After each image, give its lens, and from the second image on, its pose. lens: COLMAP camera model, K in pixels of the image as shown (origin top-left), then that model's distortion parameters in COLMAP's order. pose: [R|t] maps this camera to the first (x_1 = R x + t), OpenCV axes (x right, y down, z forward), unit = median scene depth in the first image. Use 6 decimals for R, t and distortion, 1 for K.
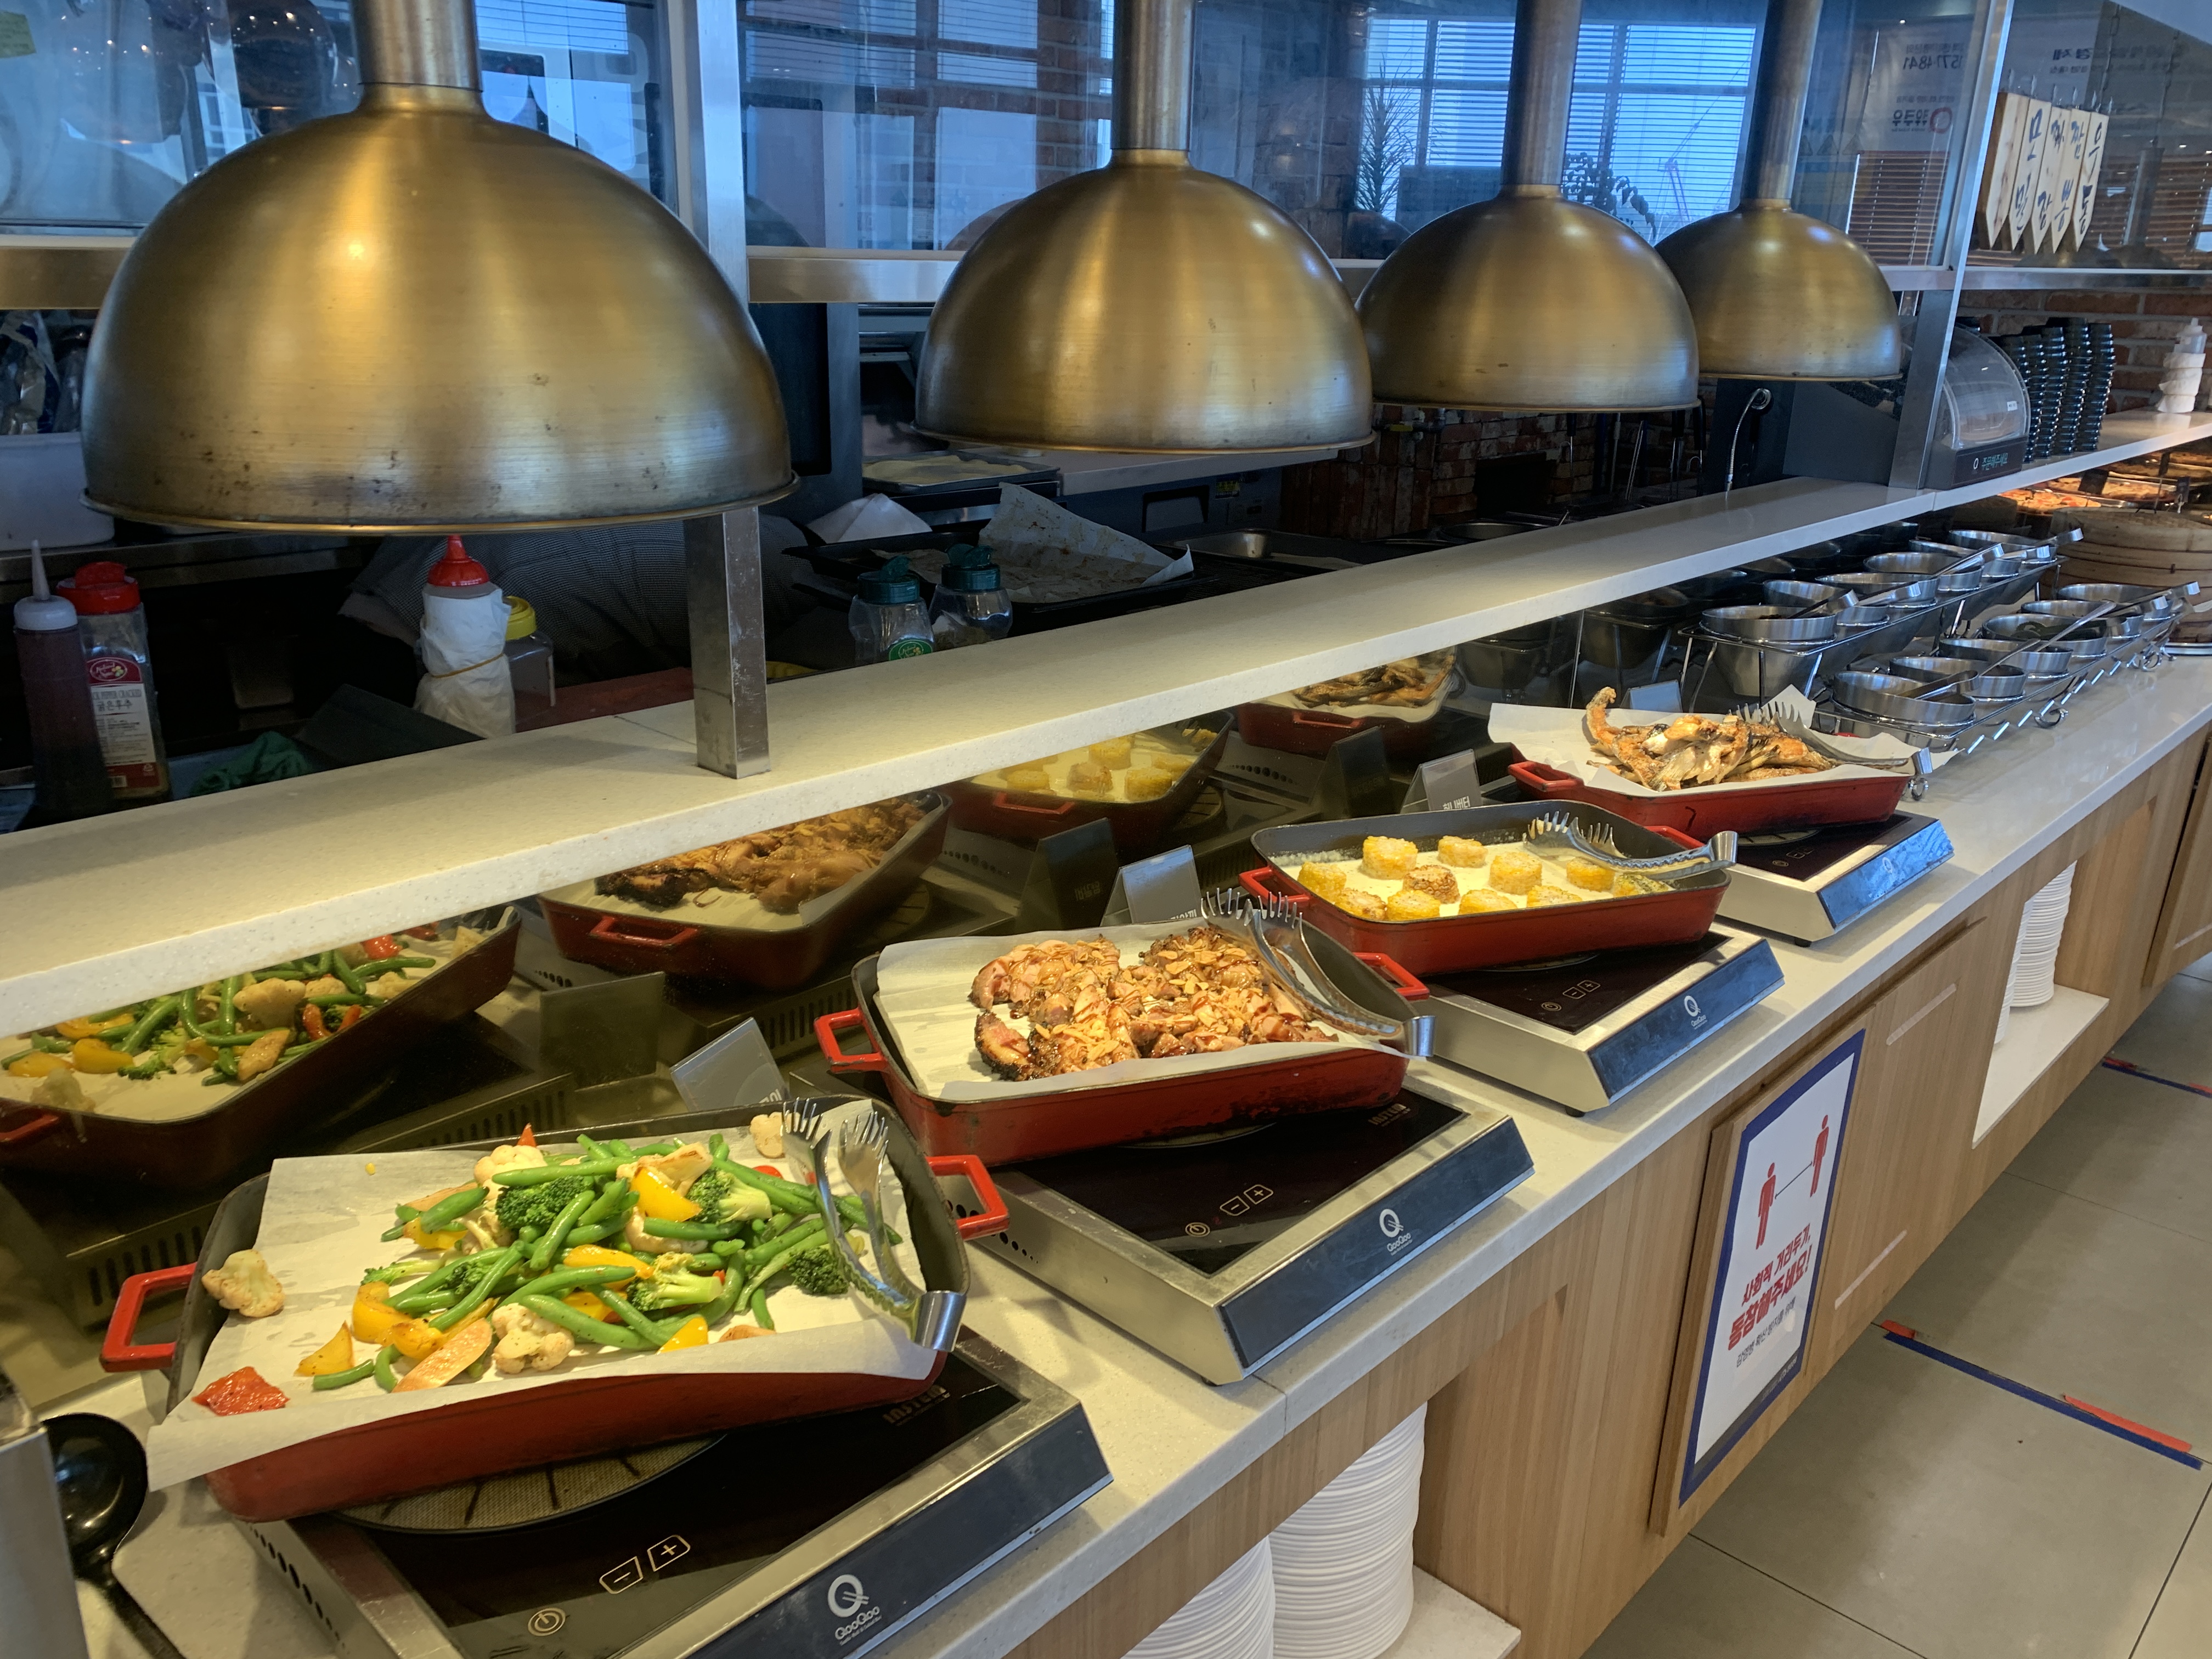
lens RADIAL K [[1708.2, 0, 1105.8], [0, 1708.2, 818.9], [0, 0, 1]] dist [0.073214, -0.079524]
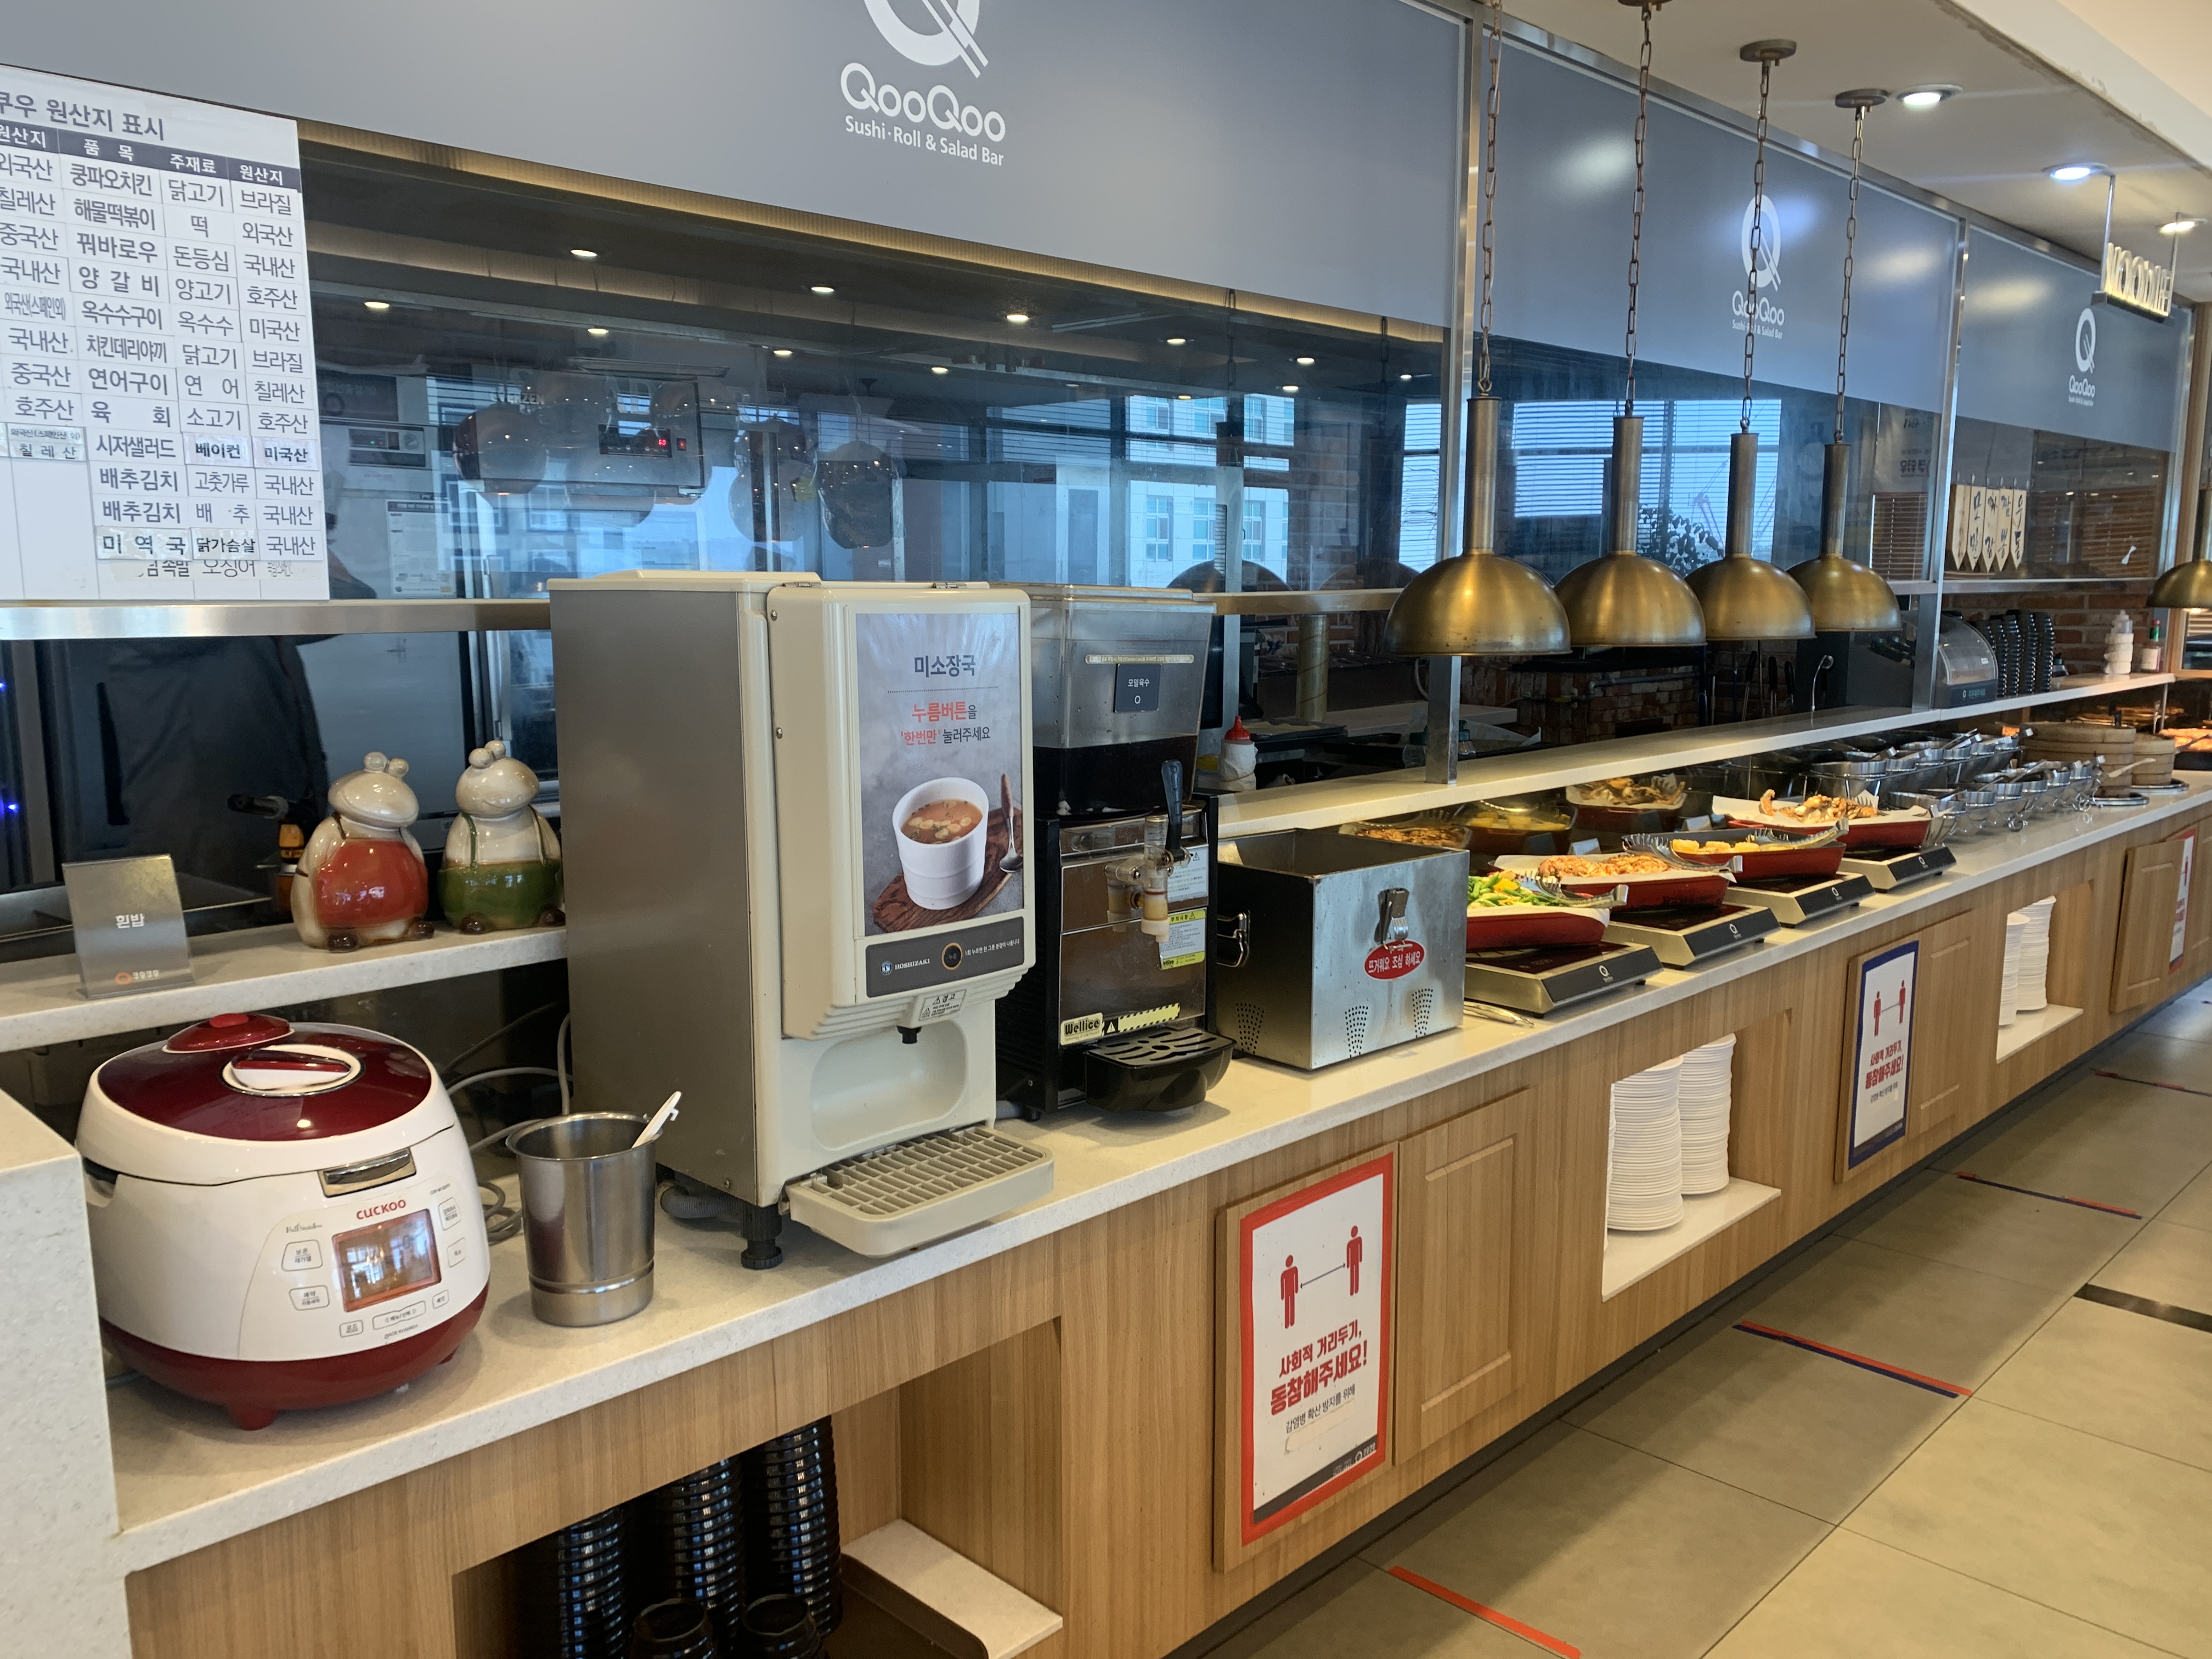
lens RADIAL K [[1708.2, 0, 1105.8], [0, 1708.2, 818.9], [0, 0, 1]] dist [0.073214, -0.079524]
pose [[0.999210, -0.023005, -0.032402, -0.301420], [0.016671, 0.982836, -0.183726, 0.228852], [0.036072, 0.183041, 0.982443, -0.714562]]
